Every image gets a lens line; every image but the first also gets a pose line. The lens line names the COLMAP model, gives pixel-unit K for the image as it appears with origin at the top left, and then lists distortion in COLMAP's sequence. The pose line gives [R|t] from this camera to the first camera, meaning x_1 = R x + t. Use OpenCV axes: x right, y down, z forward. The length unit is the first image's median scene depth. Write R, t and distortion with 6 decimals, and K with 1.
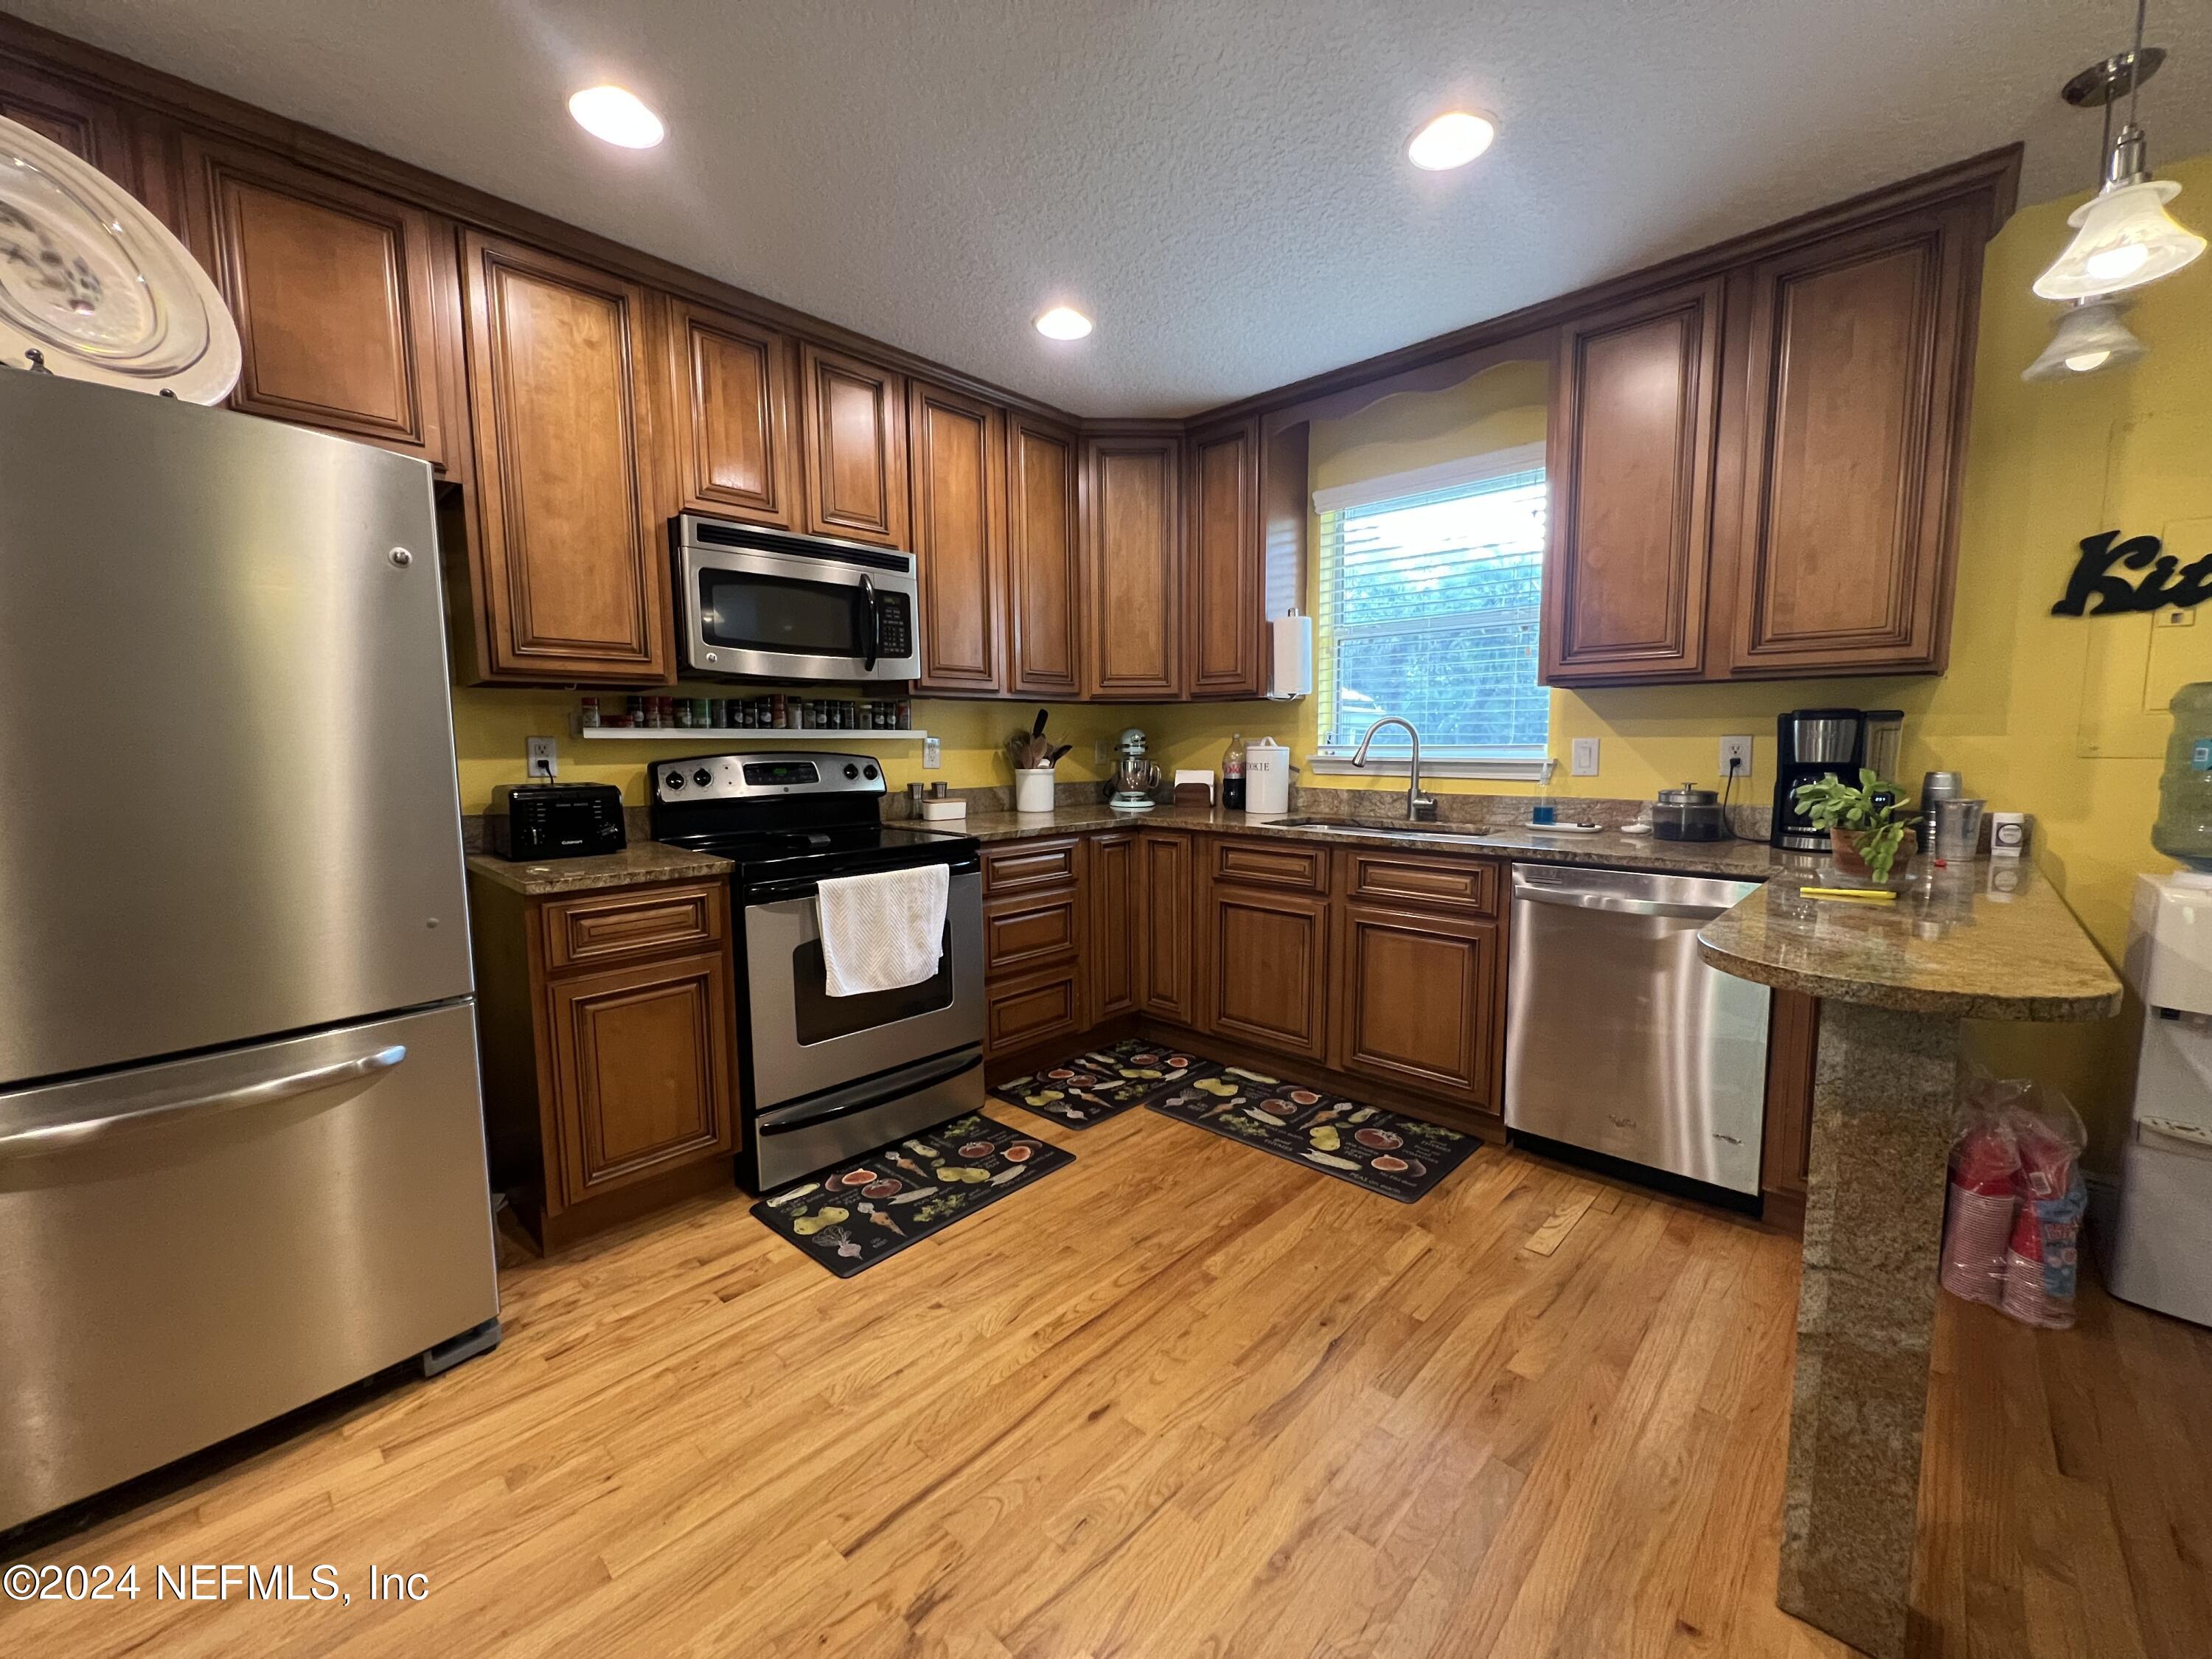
lens RADIAL K [[879.8, 0, 1112.9], [0, 879.8, 829.1], [0, 0, 1]] dist [-0.001693, 0.000096]
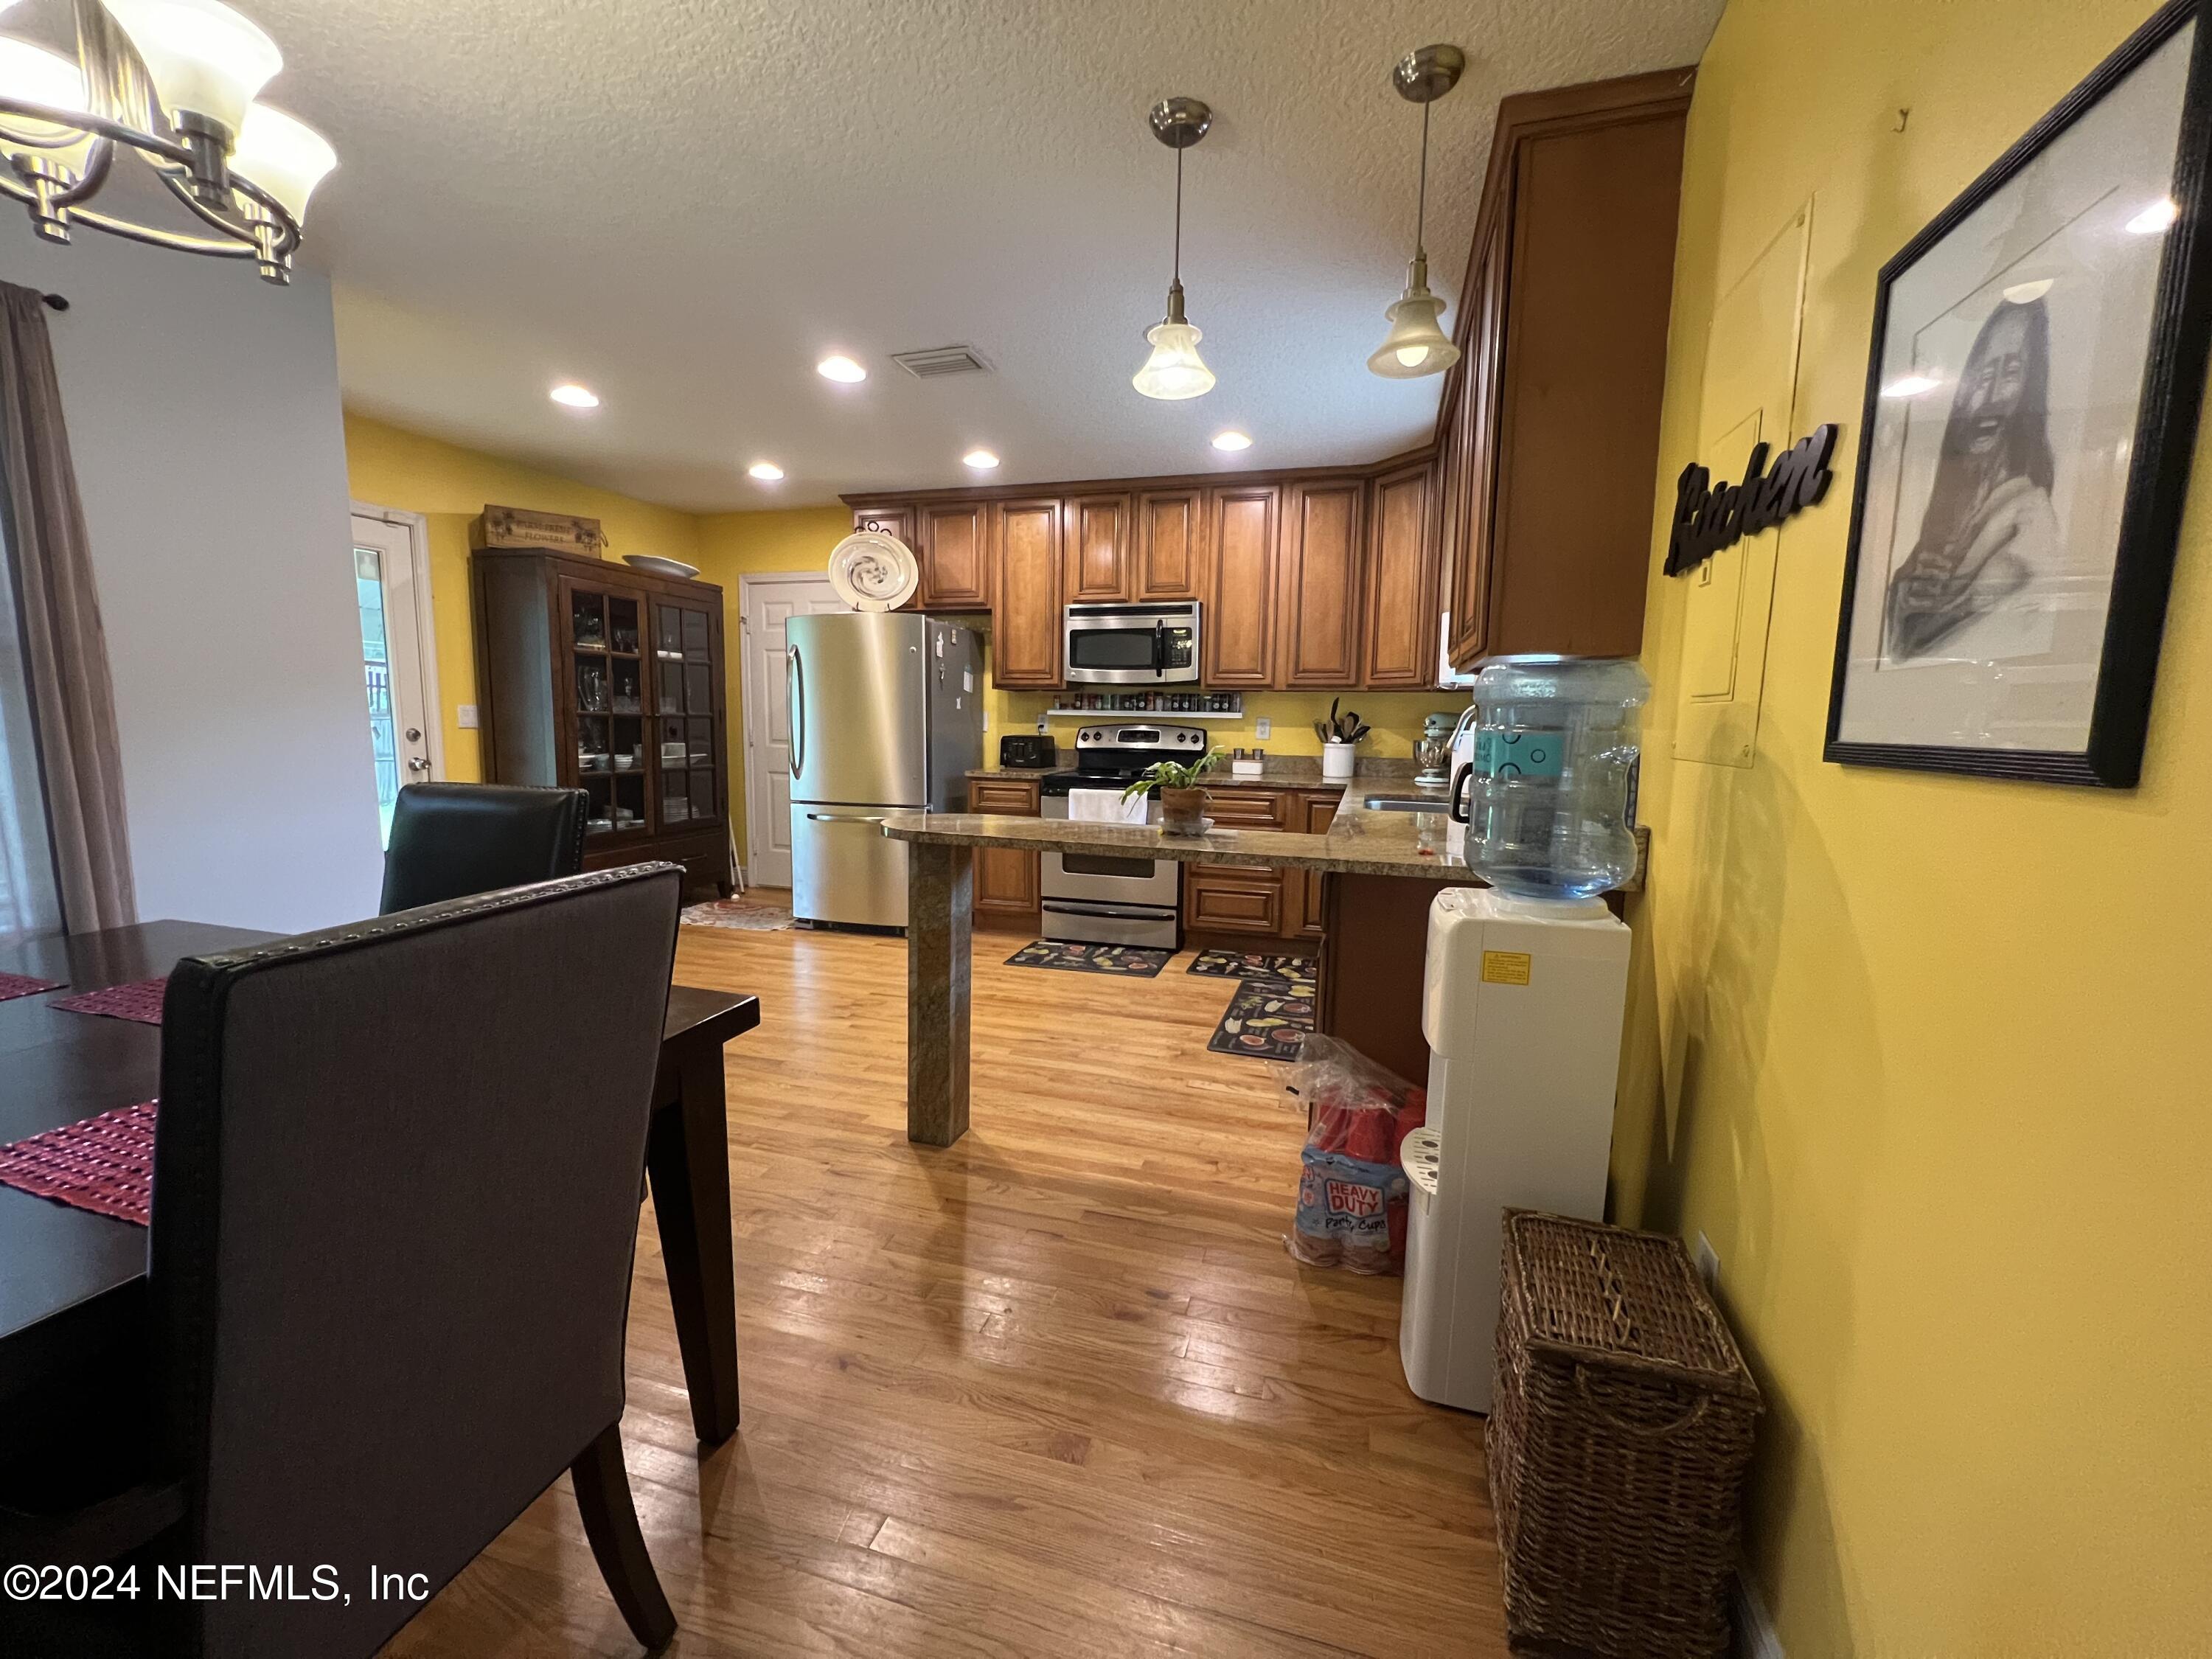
lens RADIAL K [[879.8, 0, 1109.1], [0, 879.8, 831.9], [0, 0, 1]] dist [-0.001693, 0.000096]
pose [[0.445579, 0.127999, -0.886045, 1.226507], [-0.110210, 0.990040, 0.087599, -0.022100], [0.888433, 0.058619, 0.455248, 0.163005]]
